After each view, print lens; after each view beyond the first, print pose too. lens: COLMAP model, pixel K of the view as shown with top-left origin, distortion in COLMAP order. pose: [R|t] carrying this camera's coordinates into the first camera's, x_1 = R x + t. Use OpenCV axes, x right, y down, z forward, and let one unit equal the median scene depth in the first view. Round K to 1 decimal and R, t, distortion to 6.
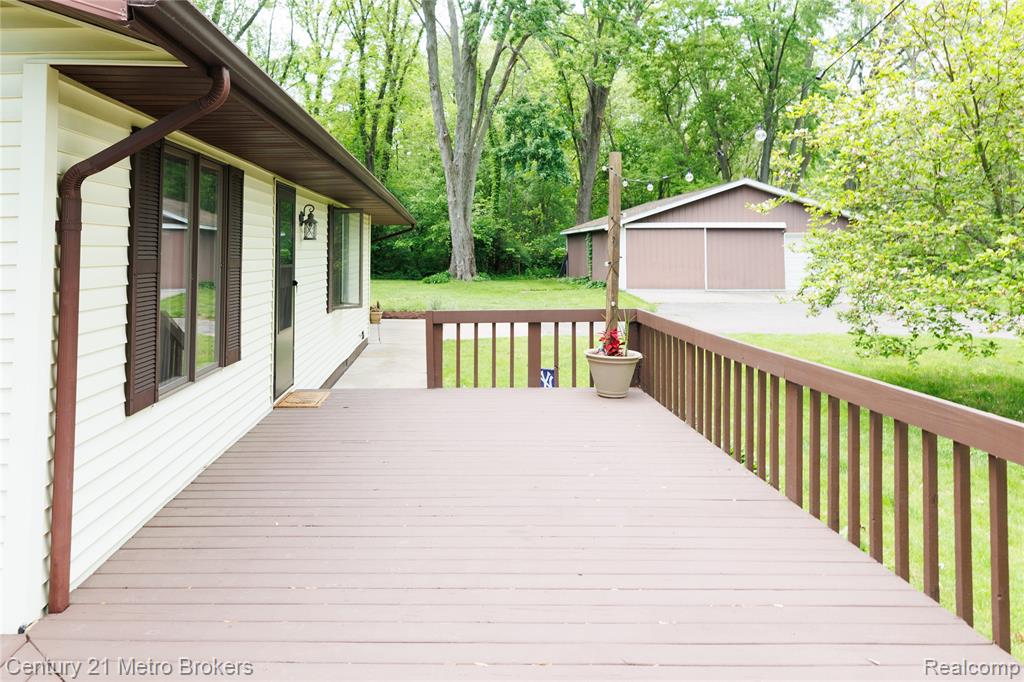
lens RADIAL K [[706.9, 0, 513.3], [0, 706.9, 296.7], [0, 0, 1]] dist [0.004631, 0.001691]
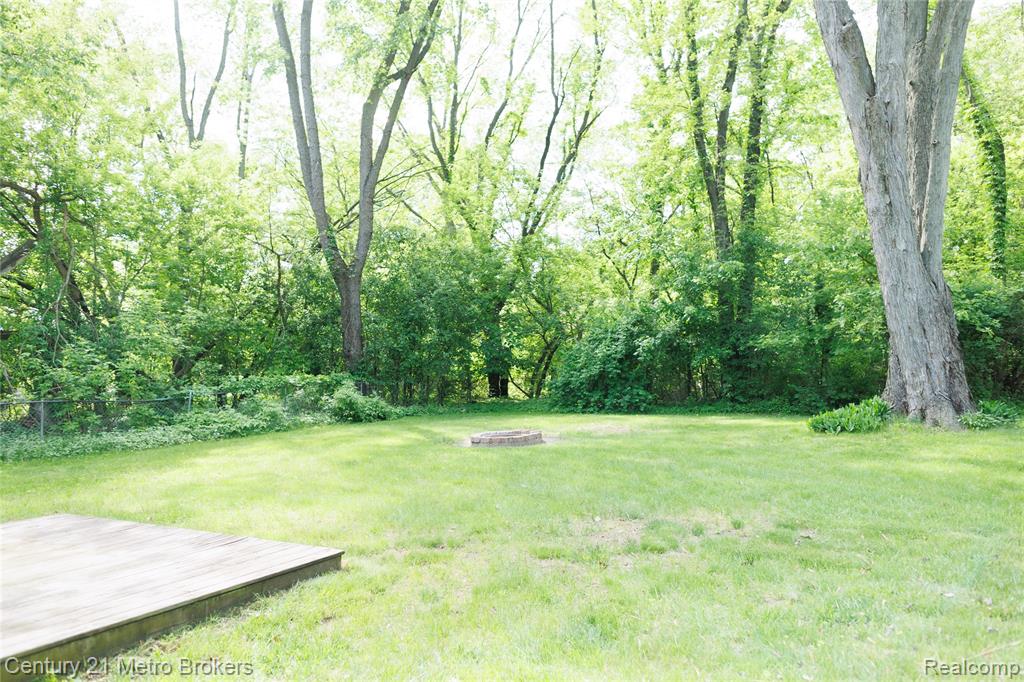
lens RADIAL K [[682.4, 0, 512.0], [0, 682.4, 341.0], [0, 0, 1]] dist [0.001715, 0.000731]
pose [[0.821154, -0.062905, -0.567230, -0.041055], [-0.000582, 0.993814, -0.111056, -0.023736], [0.570707, 0.091525, 0.816037, 0.537207]]
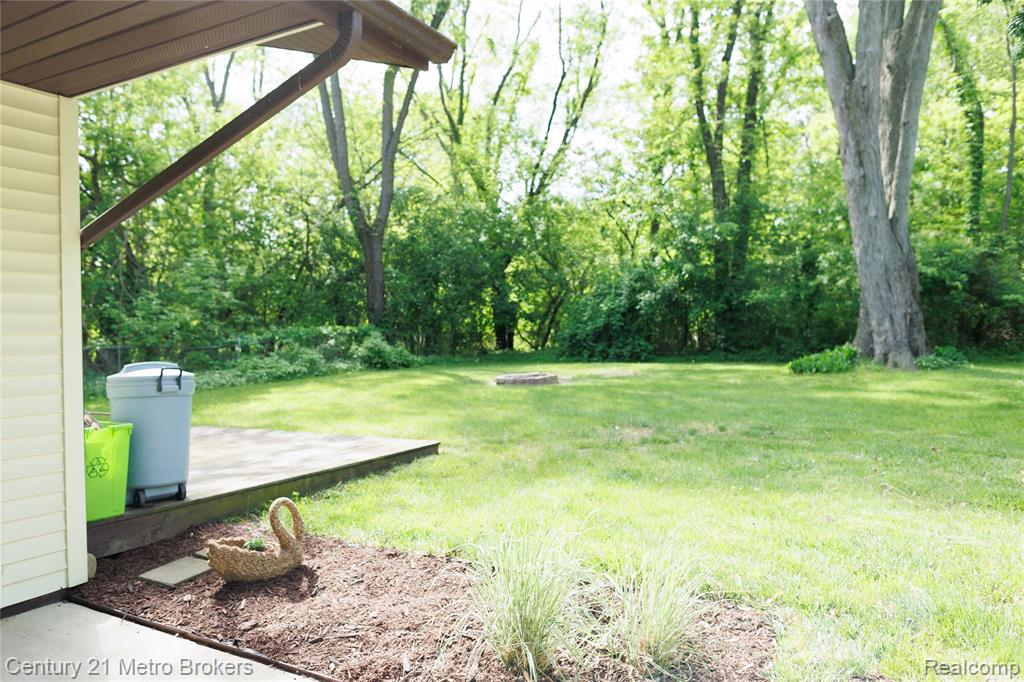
lens RADIAL K [[699.3, 0, 506.8], [0, 699.3, 337.7], [0, 0, 1]] dist [0.006846, 0.001970]
pose [[0.823672, -0.028933, -0.566328, -0.020284], [-0.002111, 0.998534, -0.054085, -0.015209], [0.567063, 0.045744, 0.822404, 0.477645]]
